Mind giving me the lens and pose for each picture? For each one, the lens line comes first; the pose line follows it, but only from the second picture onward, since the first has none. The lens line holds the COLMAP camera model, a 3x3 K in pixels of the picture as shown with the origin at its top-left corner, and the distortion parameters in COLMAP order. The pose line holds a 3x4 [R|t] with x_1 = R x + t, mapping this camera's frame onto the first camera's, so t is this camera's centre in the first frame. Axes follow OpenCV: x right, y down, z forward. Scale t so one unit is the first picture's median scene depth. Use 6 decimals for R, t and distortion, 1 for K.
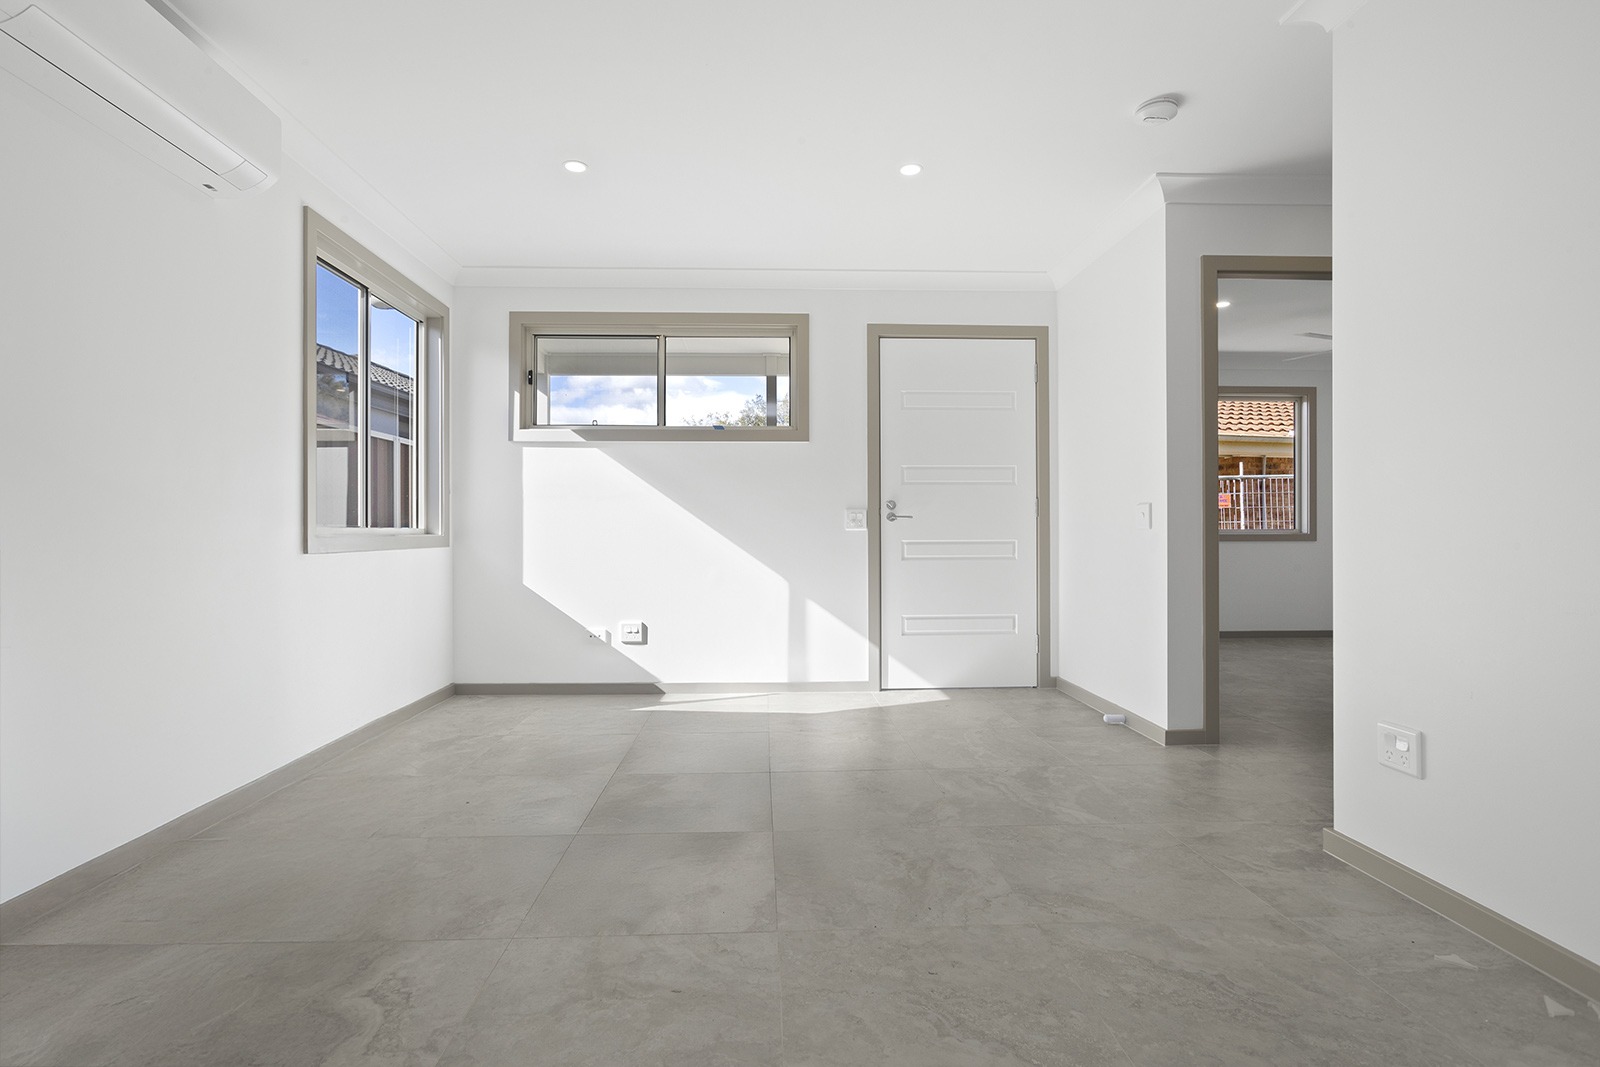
lens RADIAL K [[779.6, 0, 788.4], [0, 779.6, 529.2], [0, 0, 1]] dist [-0.015169, 0.014475]
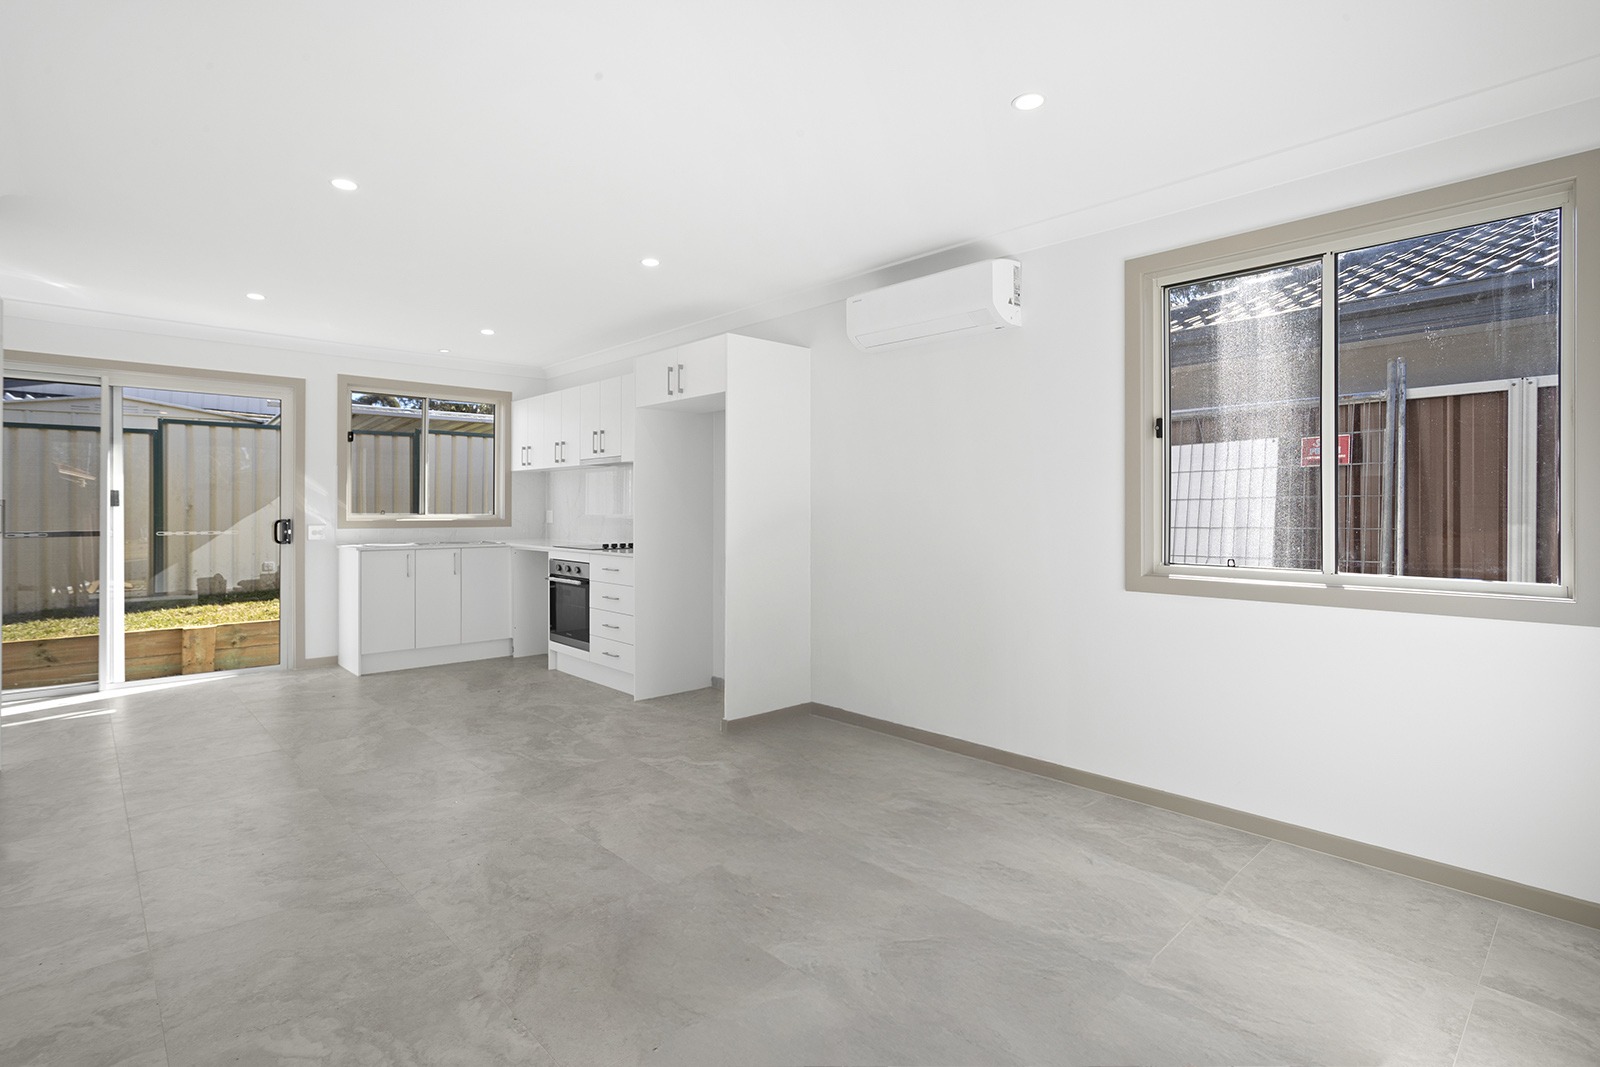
lens RADIAL K [[779.6, 0, 784.8], [0, 779.6, 506.2], [0, 0, 1]] dist [-0.015169, 0.014475]
pose [[-0.761324, 0.000570, -0.648371, 0.292408], [0.005131, 0.999974, -0.005146, -0.057219], [0.648351, -0.007244, -0.761307, 1.067272]]
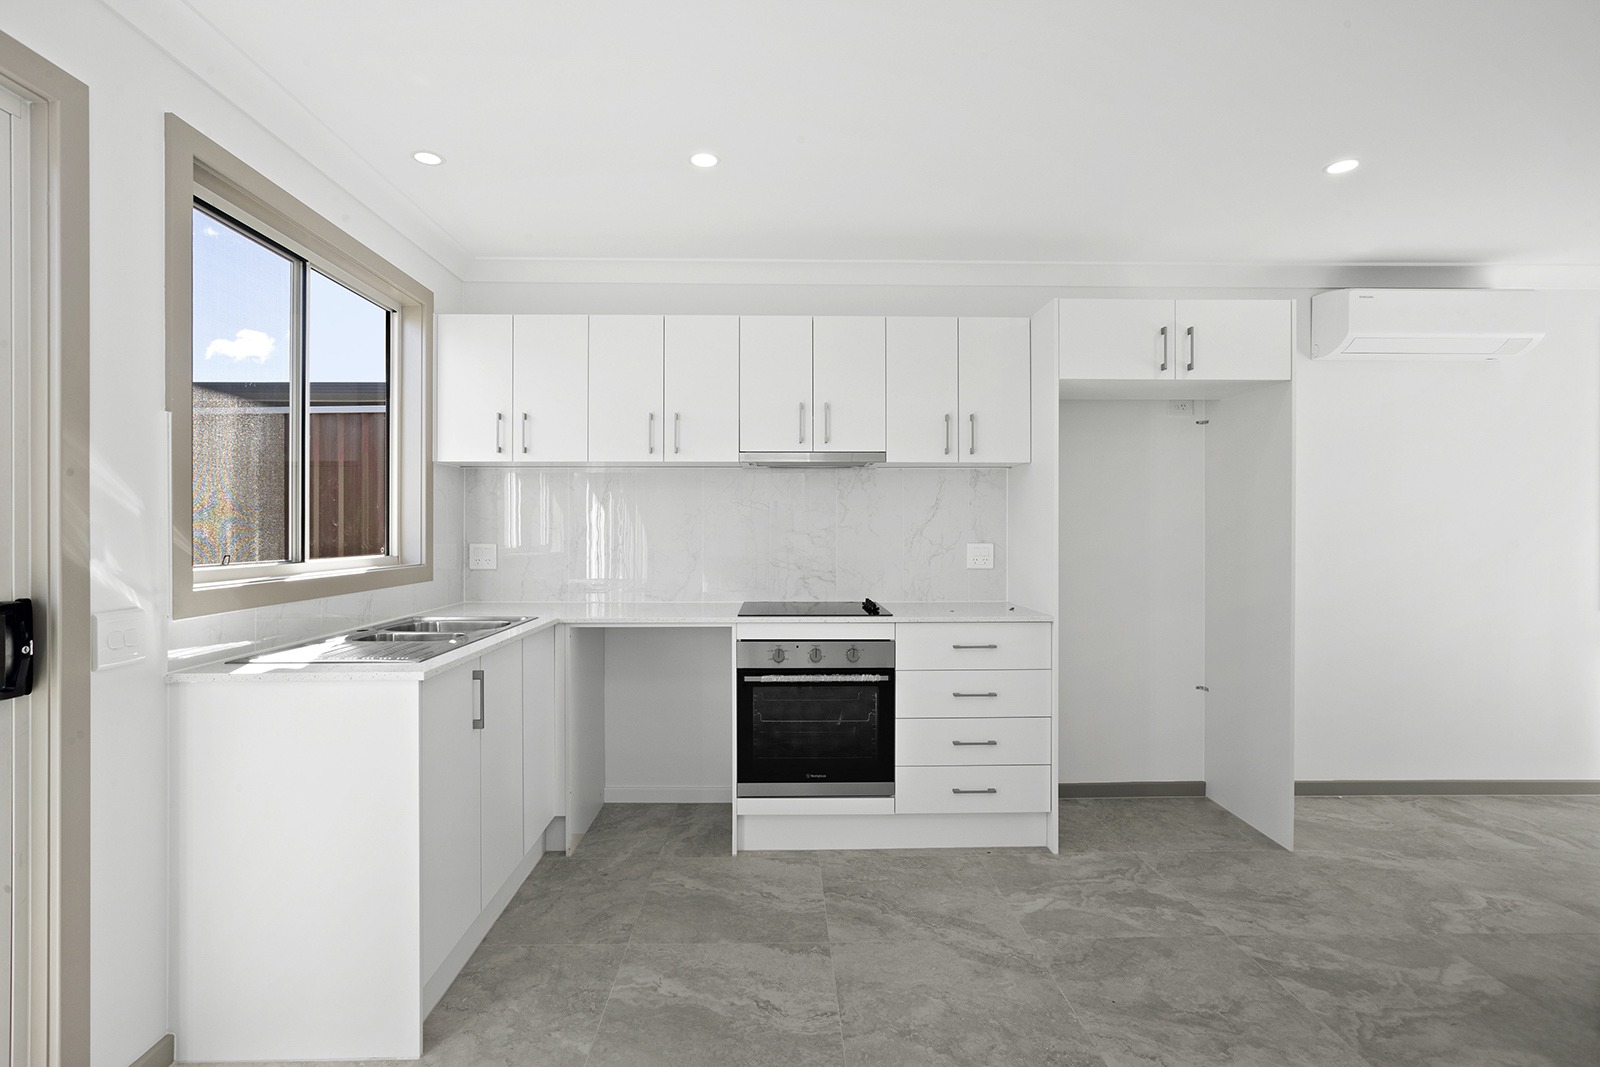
lens RADIAL K [[779.6, 0, 792.6], [0, 779.6, 525.3], [0, 0, 1]] dist [-0.015169, 0.014475]
pose [[-0.013380, 0.001966, -0.999909, 0.421146], [0.006131, 0.999979, 0.001884, -0.078320], [0.999892, -0.006105, -0.013392, -0.165571]]
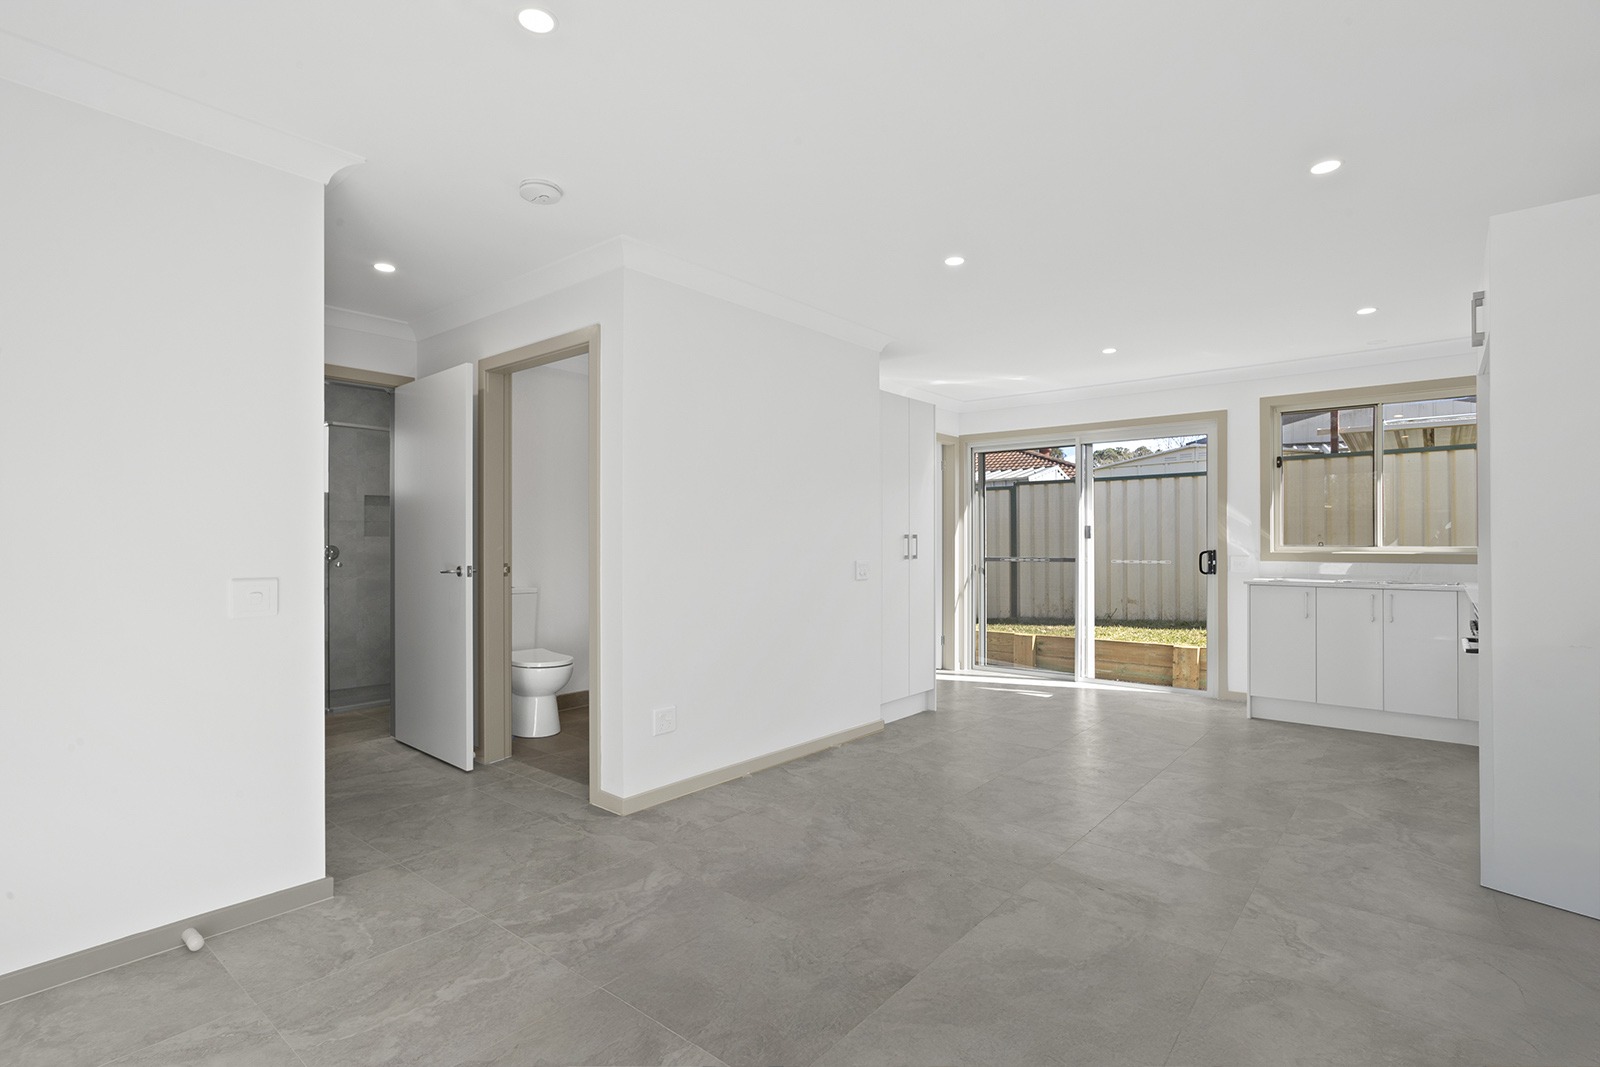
lens RADIAL K [[779.6, 0, 798.9], [0, 779.6, 535.8], [0, 0, 1]] dist [-0.015169, 0.014475]
pose [[-0.749292, 0.008646, 0.662183, -0.284457], [-0.001333, 0.999893, -0.014563, -0.050759], [-0.662238, -0.011794, -0.749201, 0.993646]]
